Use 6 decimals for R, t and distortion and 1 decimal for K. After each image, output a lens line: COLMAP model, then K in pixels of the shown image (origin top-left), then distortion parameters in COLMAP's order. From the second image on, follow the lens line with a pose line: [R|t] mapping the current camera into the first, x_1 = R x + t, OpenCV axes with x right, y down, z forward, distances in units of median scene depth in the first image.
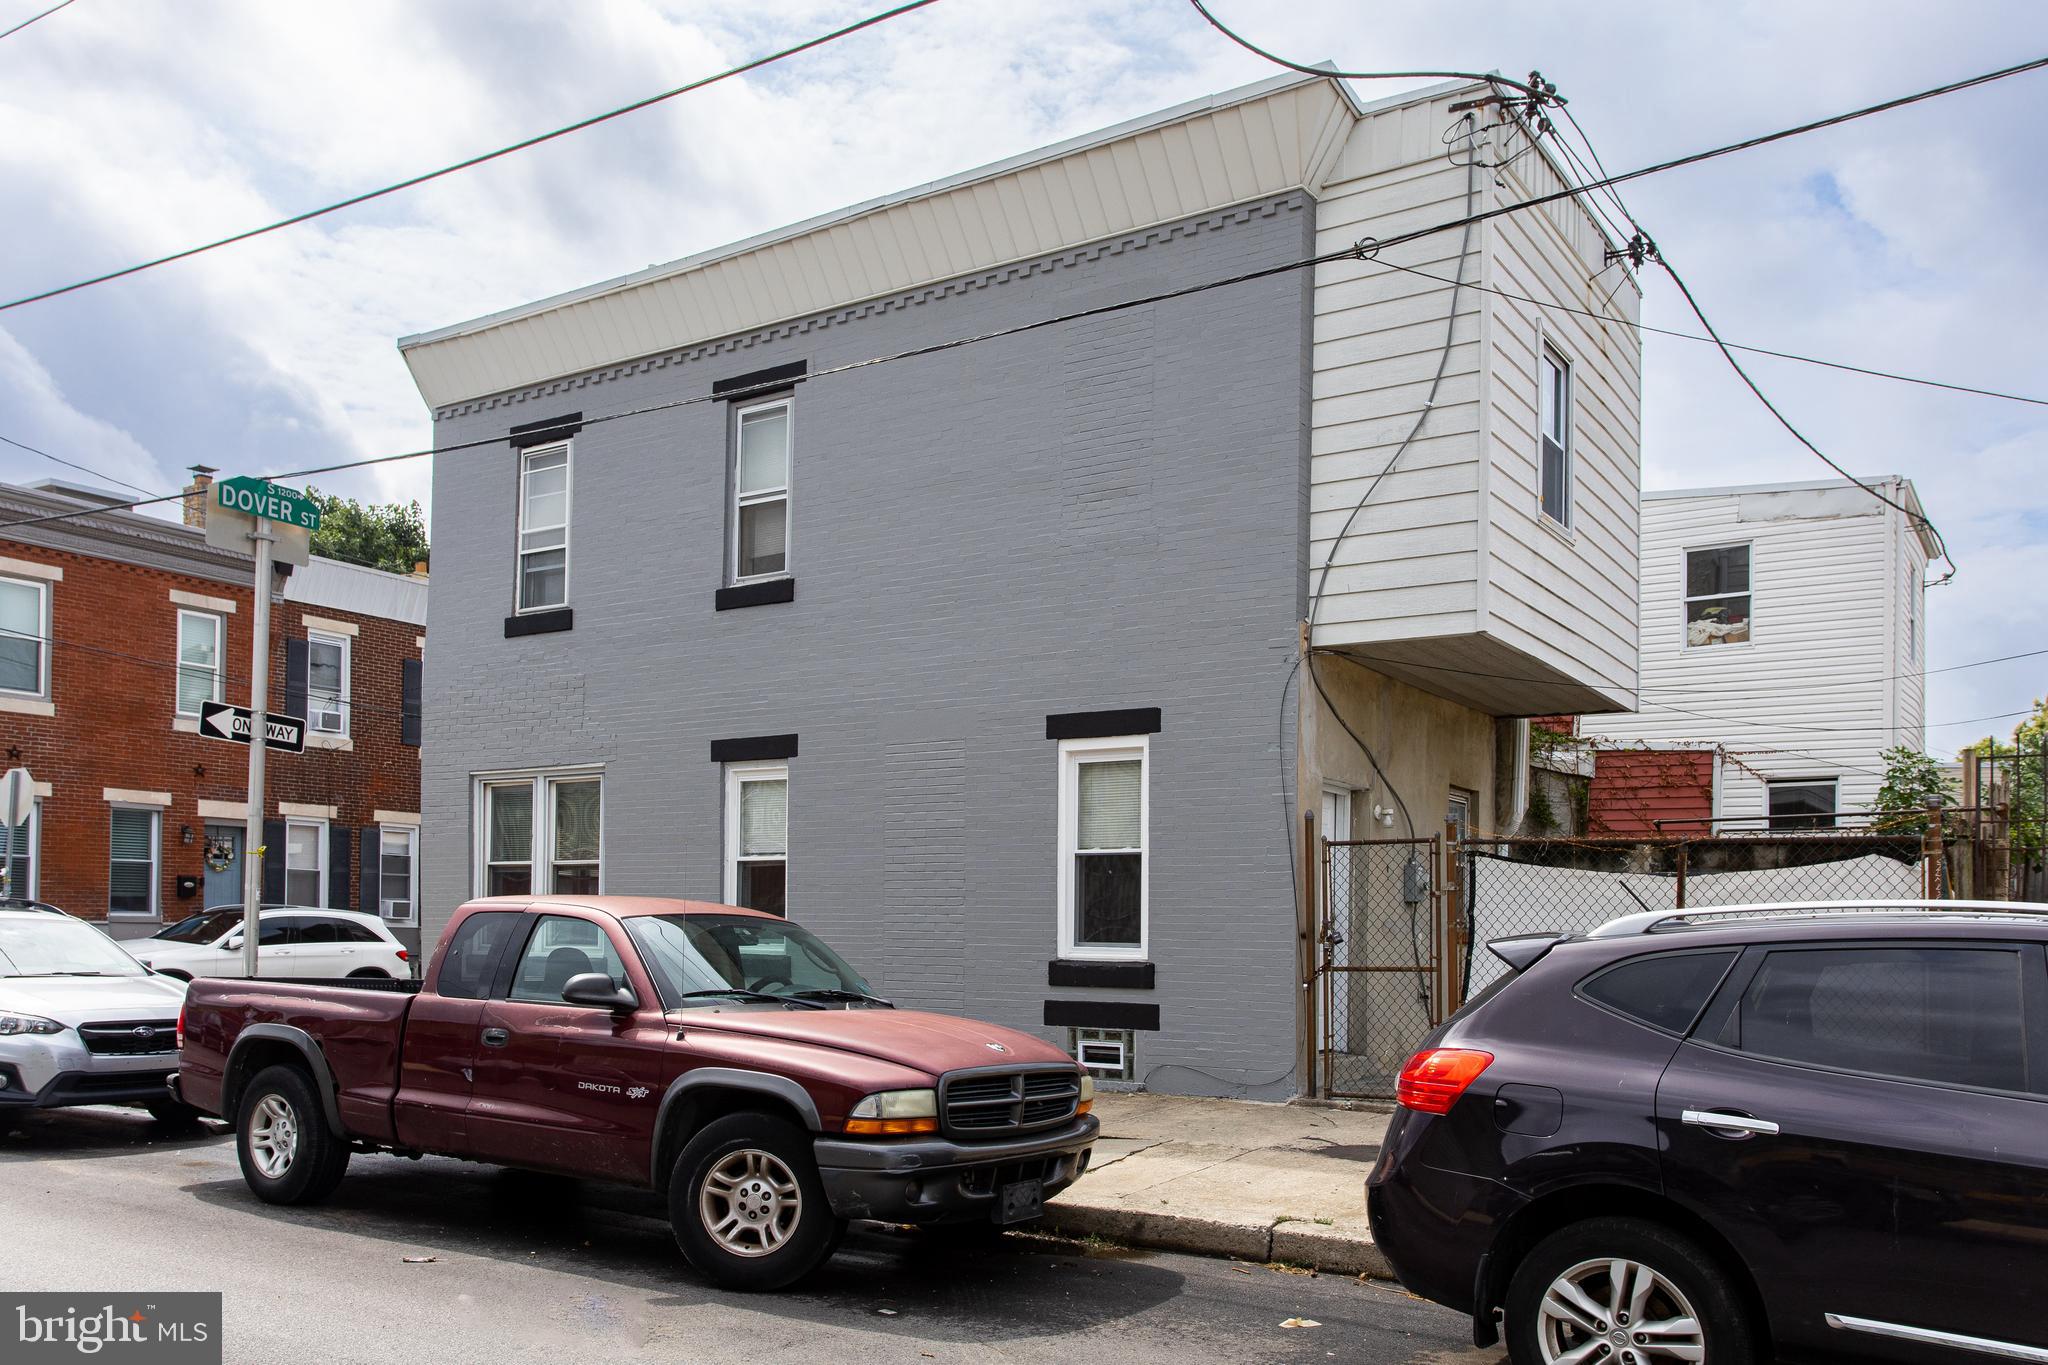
lens RADIAL K [[1669.7, 0, 1027.7], [0, 1669.7, 661.5], [0, 0, 1]] dist [0.040062, -0.001137]
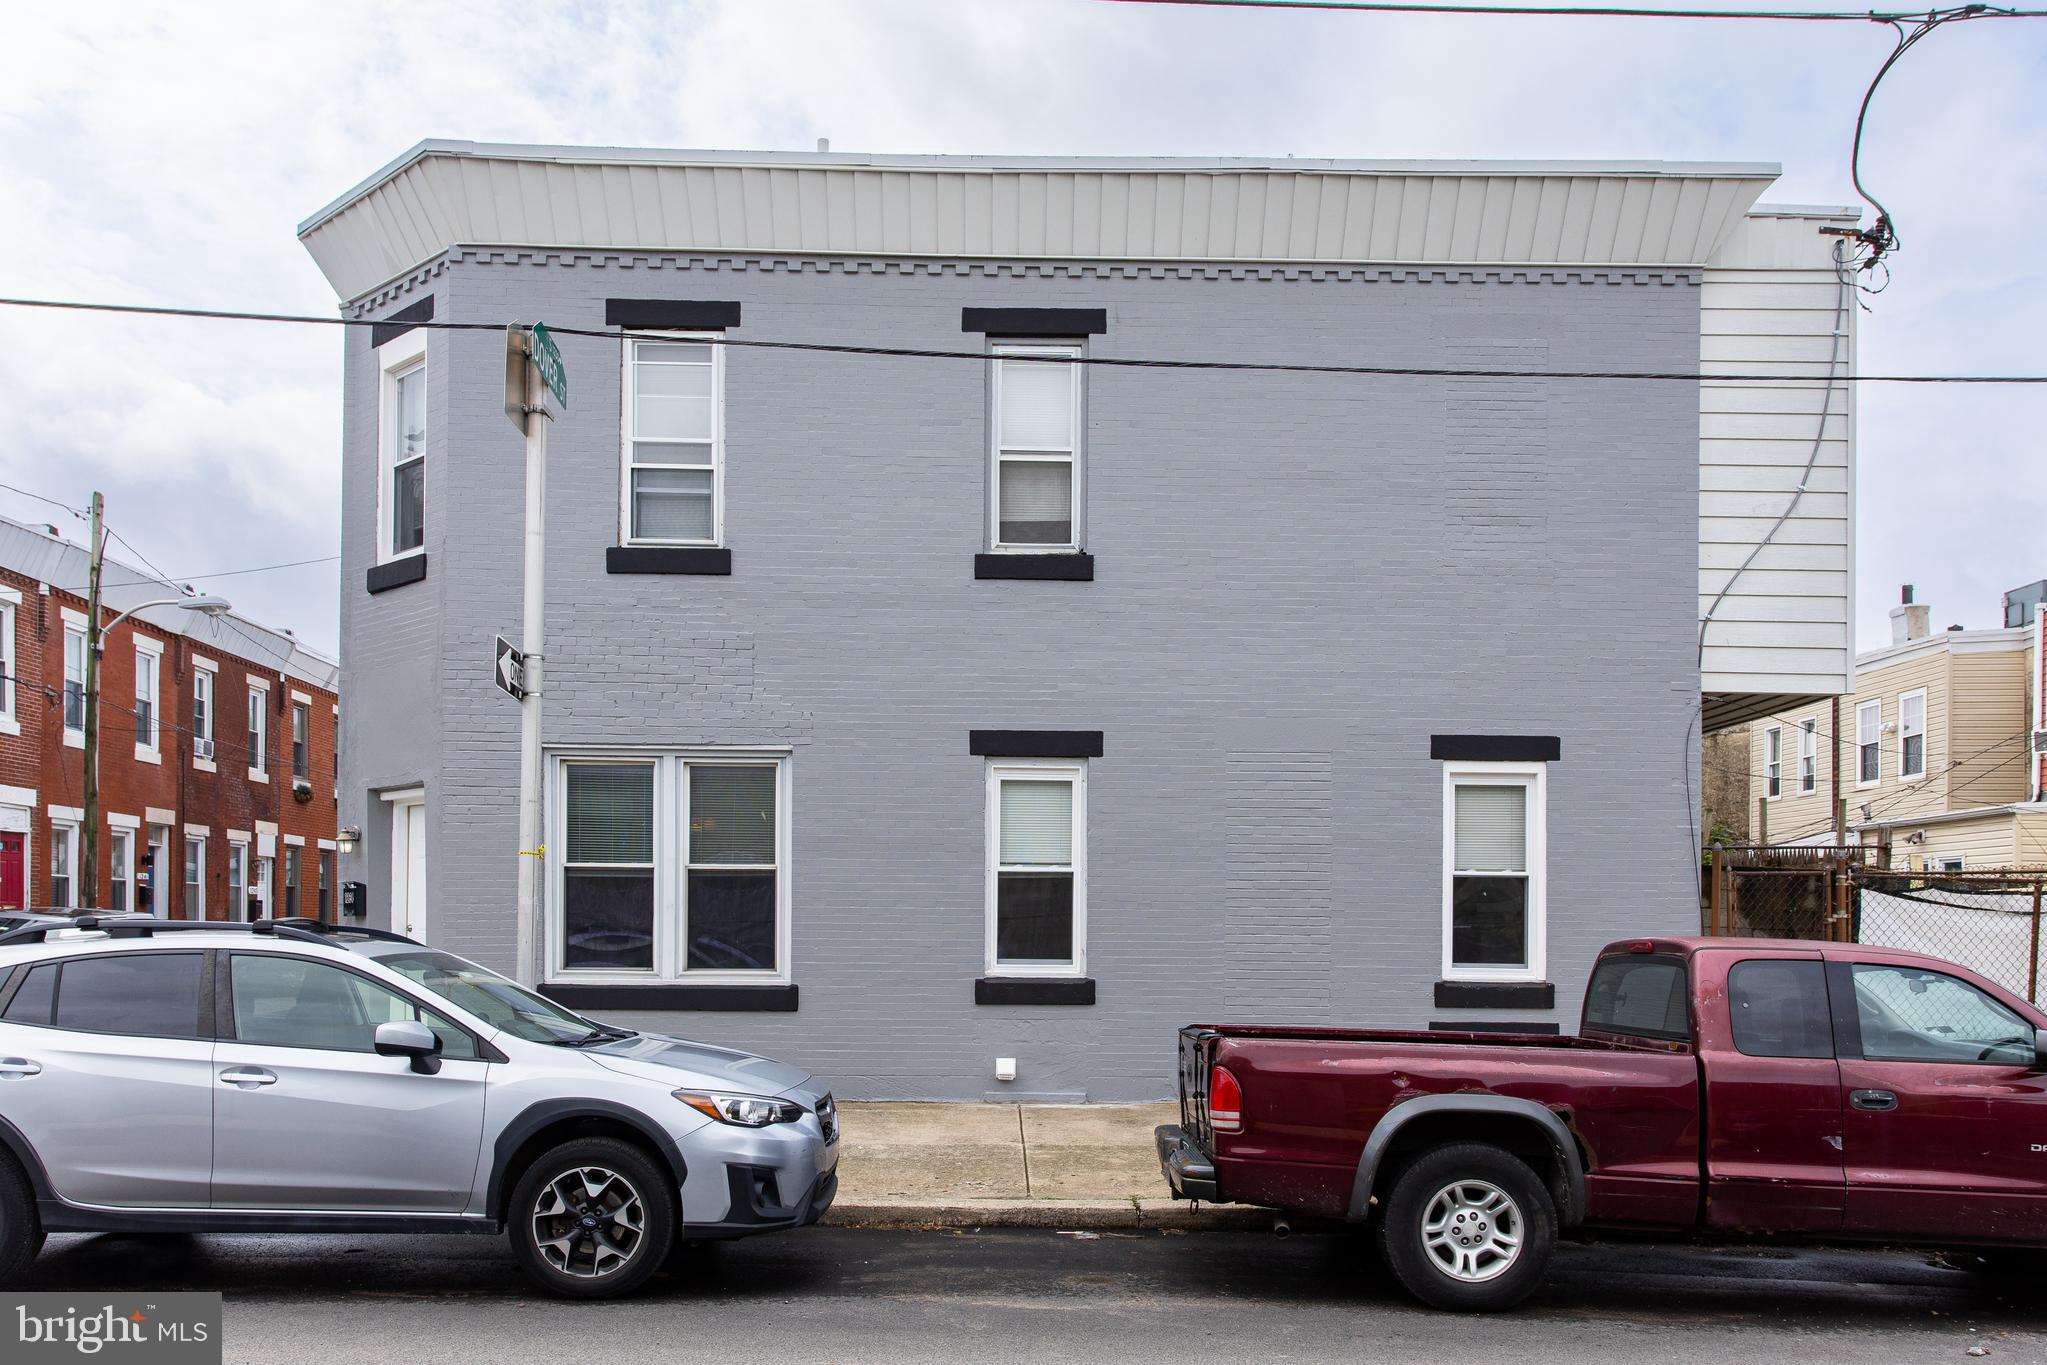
lens RADIAL K [[1710.4, 0, 1023.5], [0, 1710.4, 682.5], [0, 0, 1]] dist [0.051784, 0.001728]
pose [[0.810494, 0.075953, 0.580802, -0.778561], [-0.091812, 0.995774, -0.002099, 0.025711], [-0.578507, -0.051623, 0.814042, 0.314571]]
